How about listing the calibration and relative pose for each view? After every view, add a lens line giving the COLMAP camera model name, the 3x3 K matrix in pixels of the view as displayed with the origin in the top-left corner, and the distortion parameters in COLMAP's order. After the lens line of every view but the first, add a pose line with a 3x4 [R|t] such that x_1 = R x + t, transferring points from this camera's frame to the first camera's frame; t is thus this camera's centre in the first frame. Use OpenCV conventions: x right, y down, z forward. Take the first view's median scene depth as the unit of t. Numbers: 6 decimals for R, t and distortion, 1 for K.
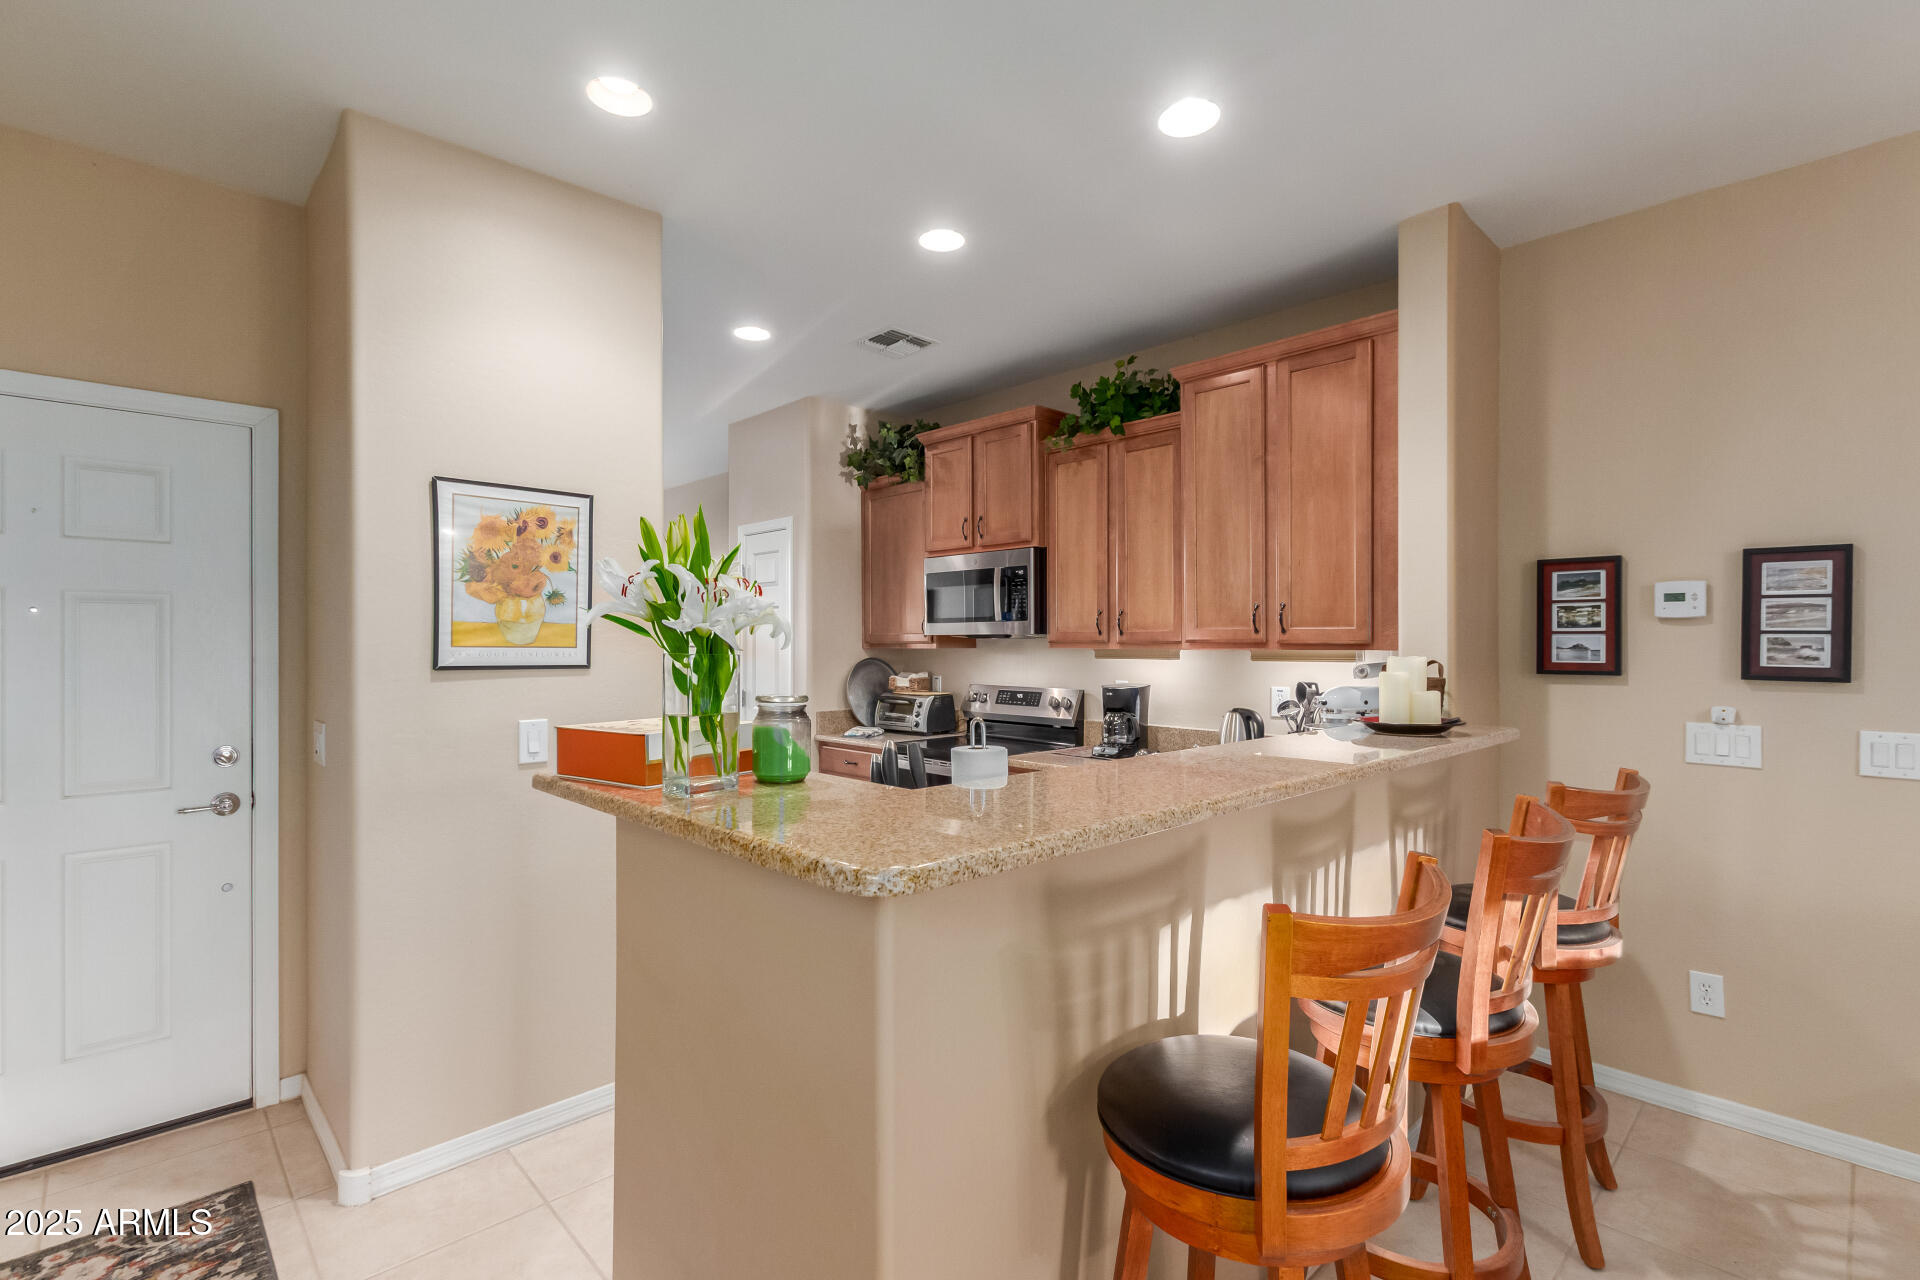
lens RADIAL K [[895.4, 0, 953.6], [0, 895.4, 640.1], [0, 0, 1]] dist [0.007958, -0.000189]
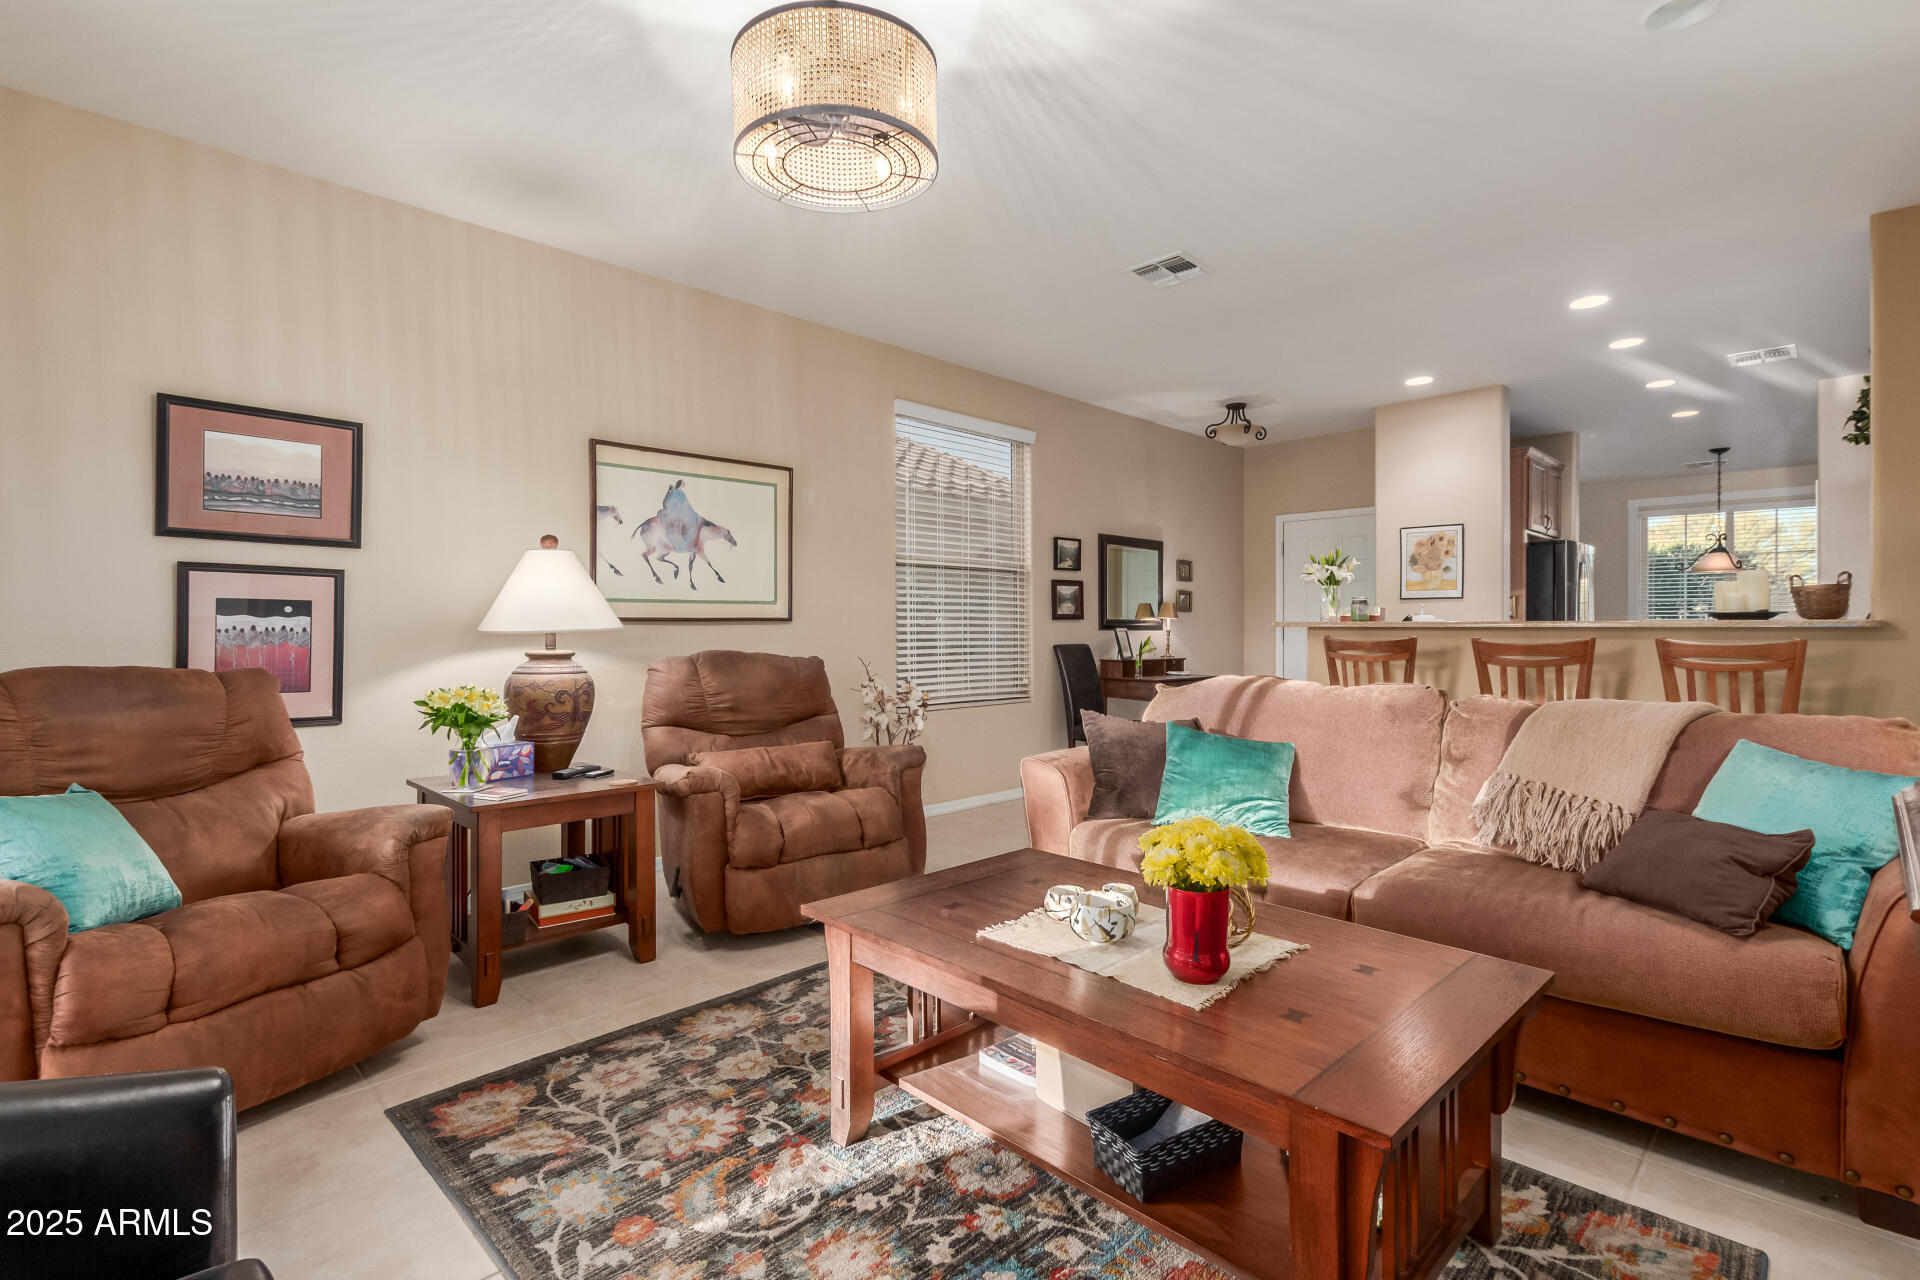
lens RADIAL K [[895.4, 0, 941.9], [0, 895.4, 642.5], [0, 0, 1]] dist [0.007958, -0.000189]
pose [[0.018684, 0.014292, -0.999723, 1.730437], [0.009796, 0.999847, 0.014476, 0.090369], [0.999777, -0.010064, 0.018541, -0.358228]]
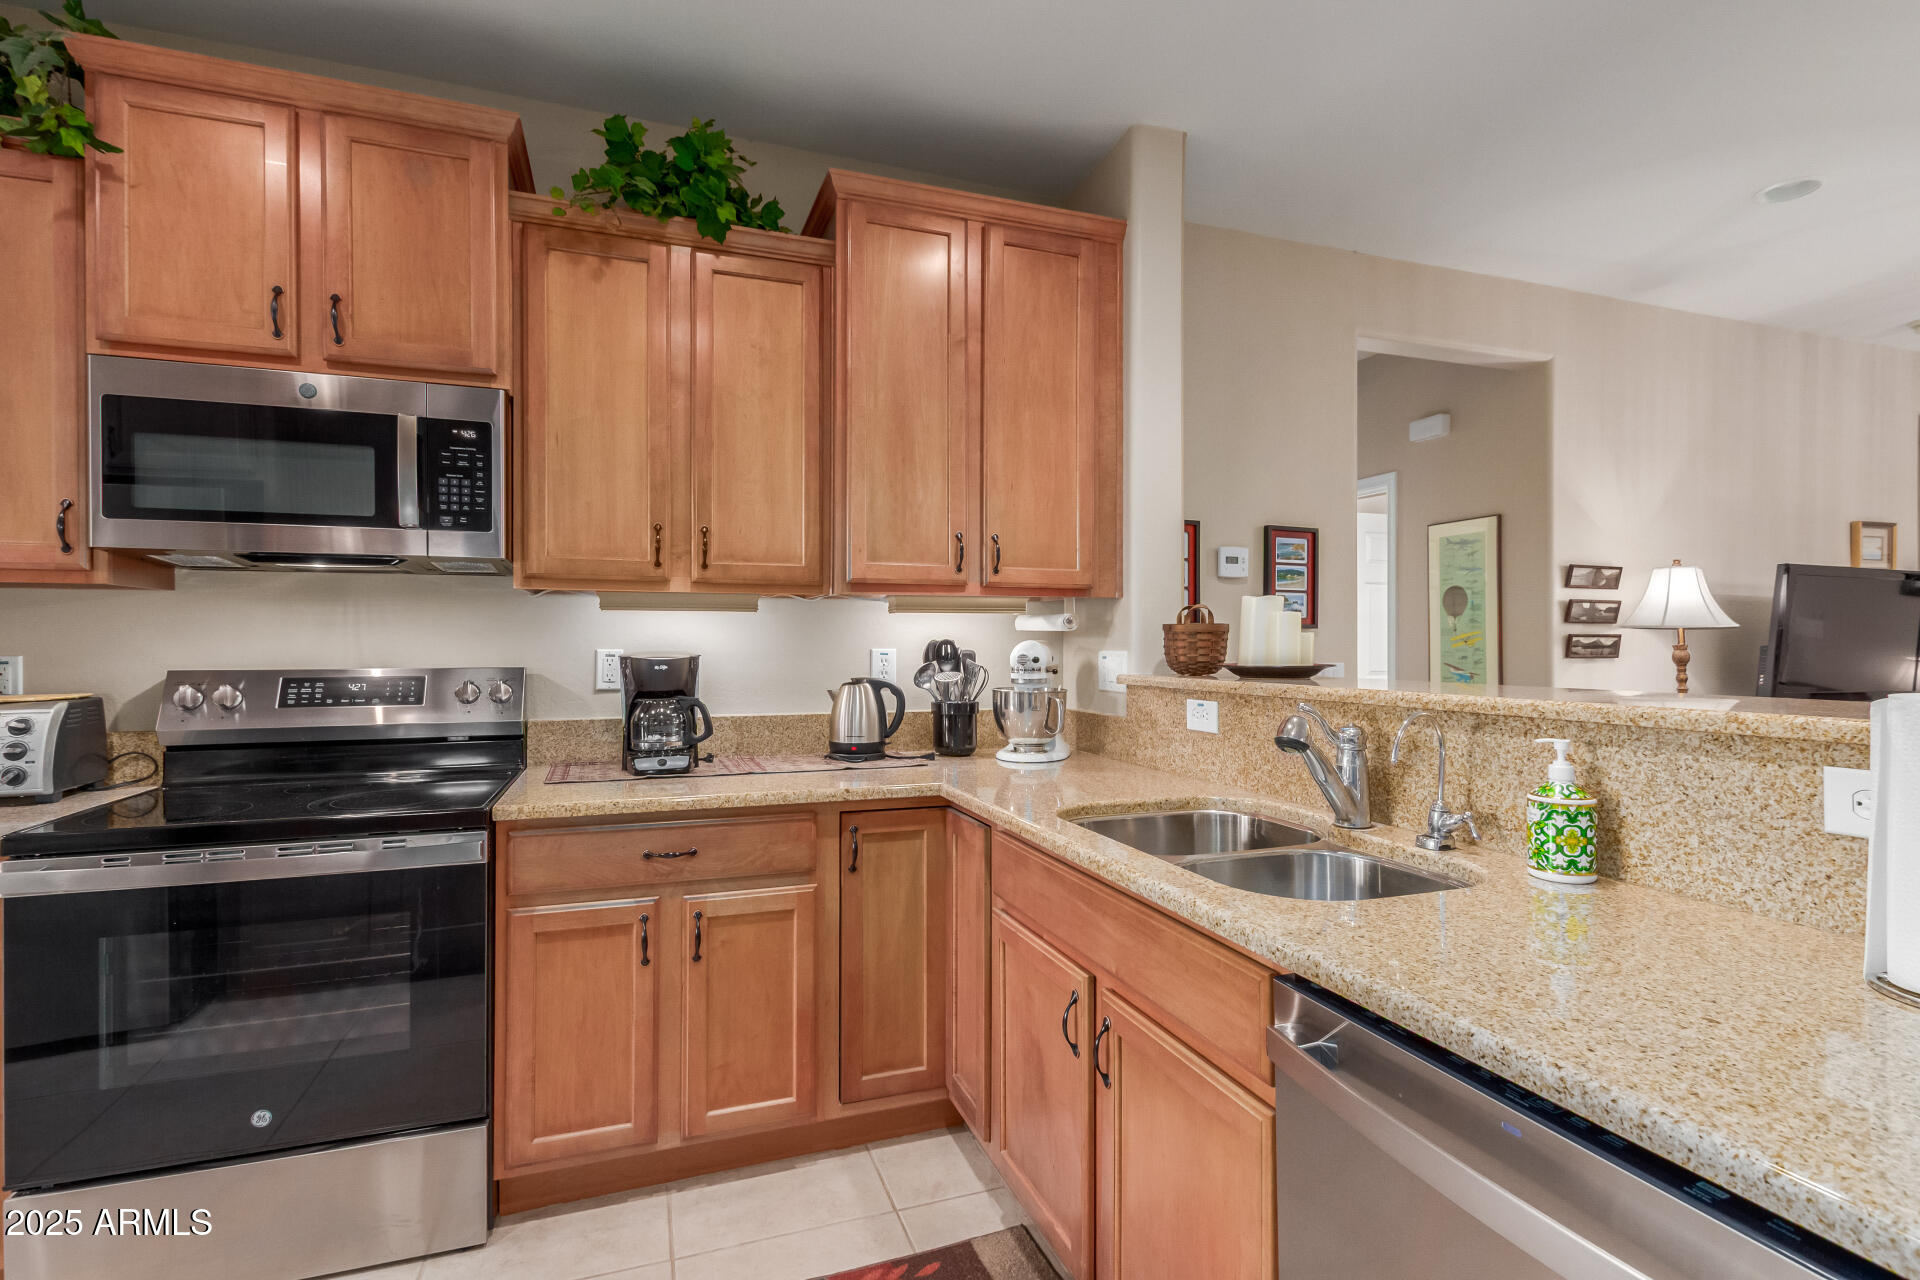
lens RADIAL K [[895.4, 0, 963.6], [0, 895.4, 637.7], [0, 0, 1]] dist [0.007958, -0.000189]
pose [[0.397786, 0.003775, 0.917471, -0.393539], [-0.004061, 0.999989, -0.002354, 0.054707], [-0.917469, -0.002789, 0.397797, 0.778694]]
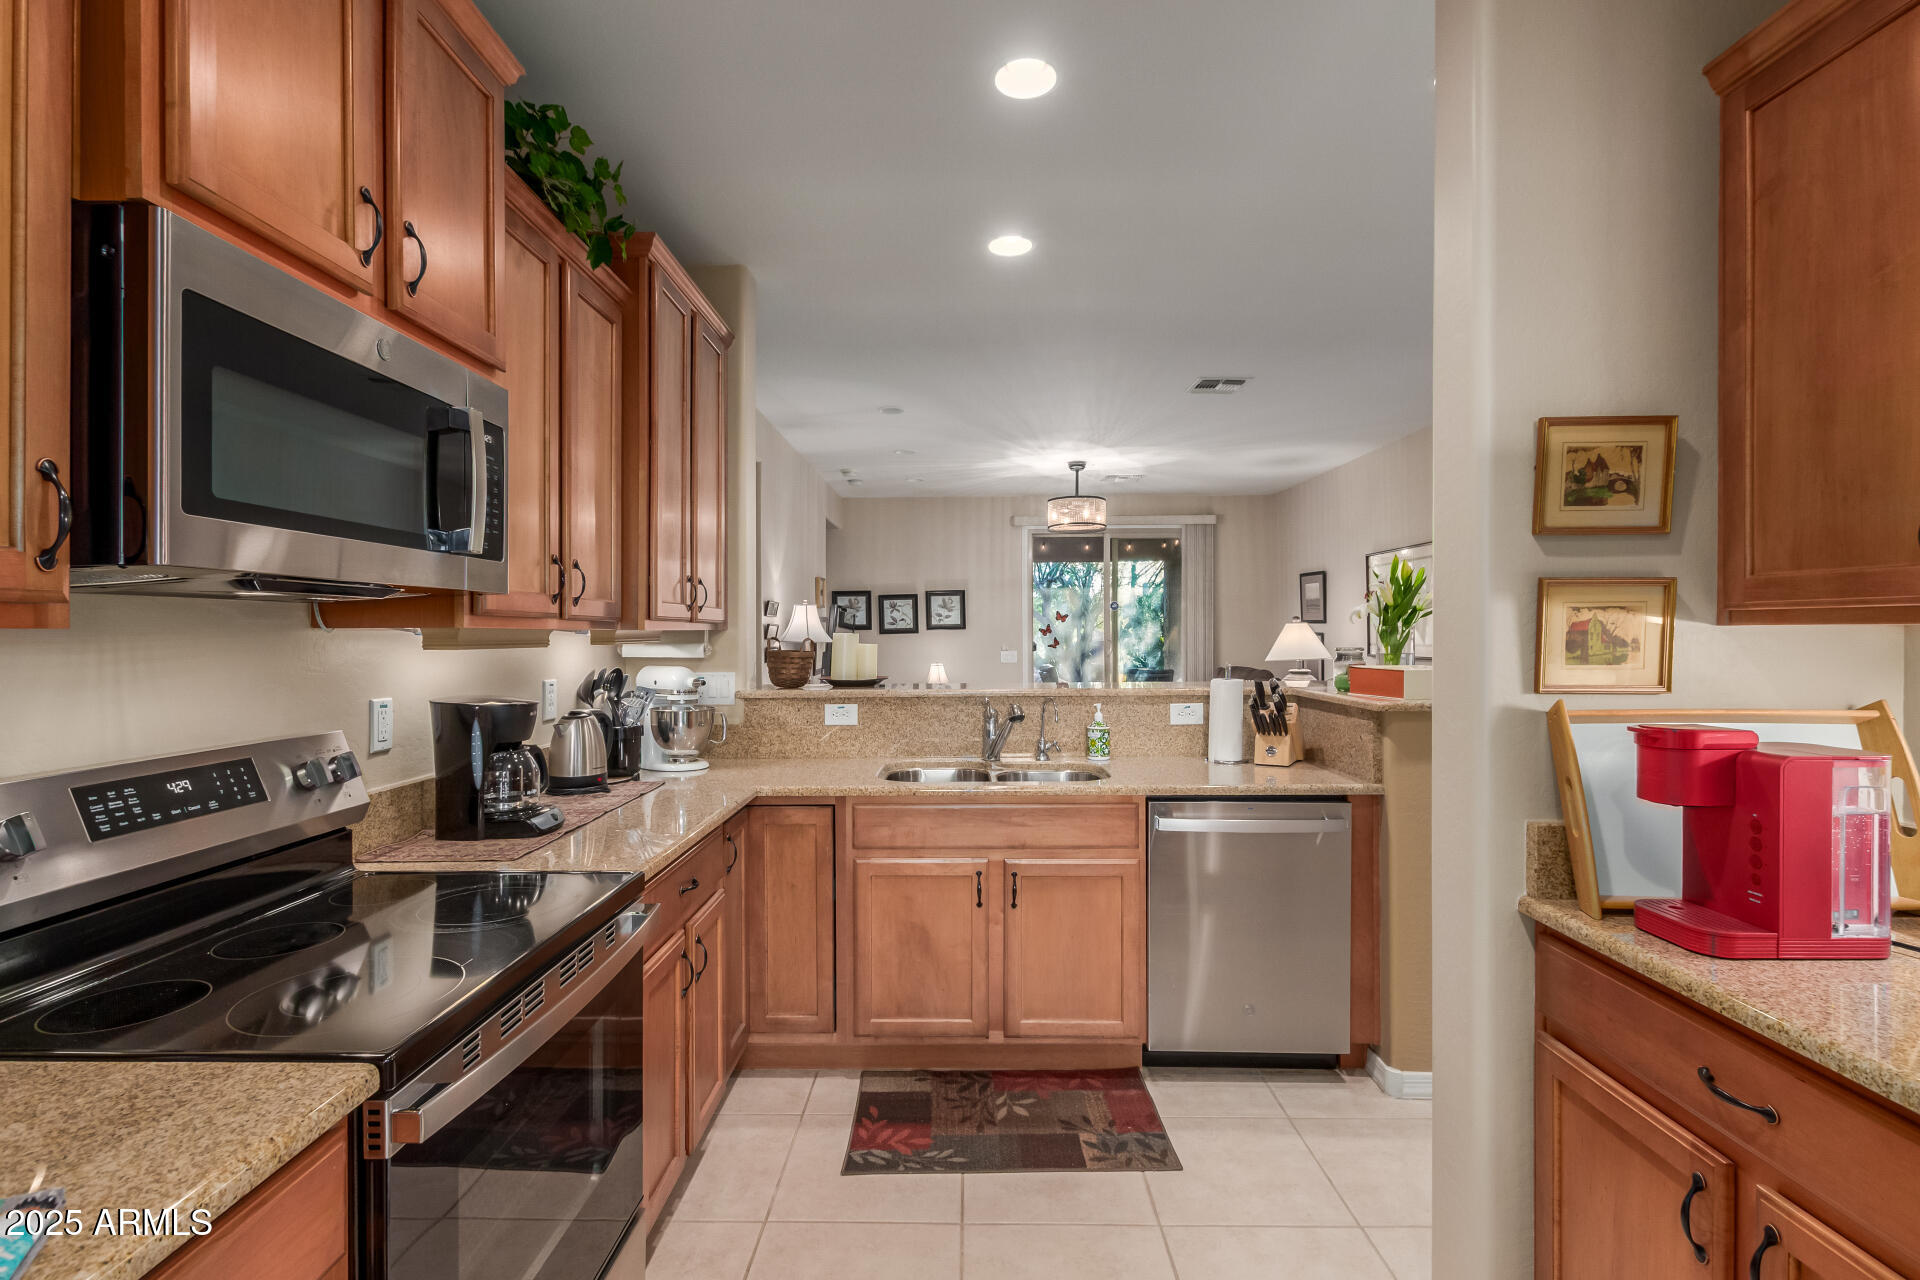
lens RADIAL K [[895.4, 0, 966.9], [0, 895.4, 635.9], [0, 0, 1]] dist [0.007958, -0.000189]
pose [[-0.723236, 0.001017, 0.690600, -0.504960], [0.000862, 0.999999, -0.000570, 0.021739], [-0.690601, 0.000183, -0.723236, 1.558117]]
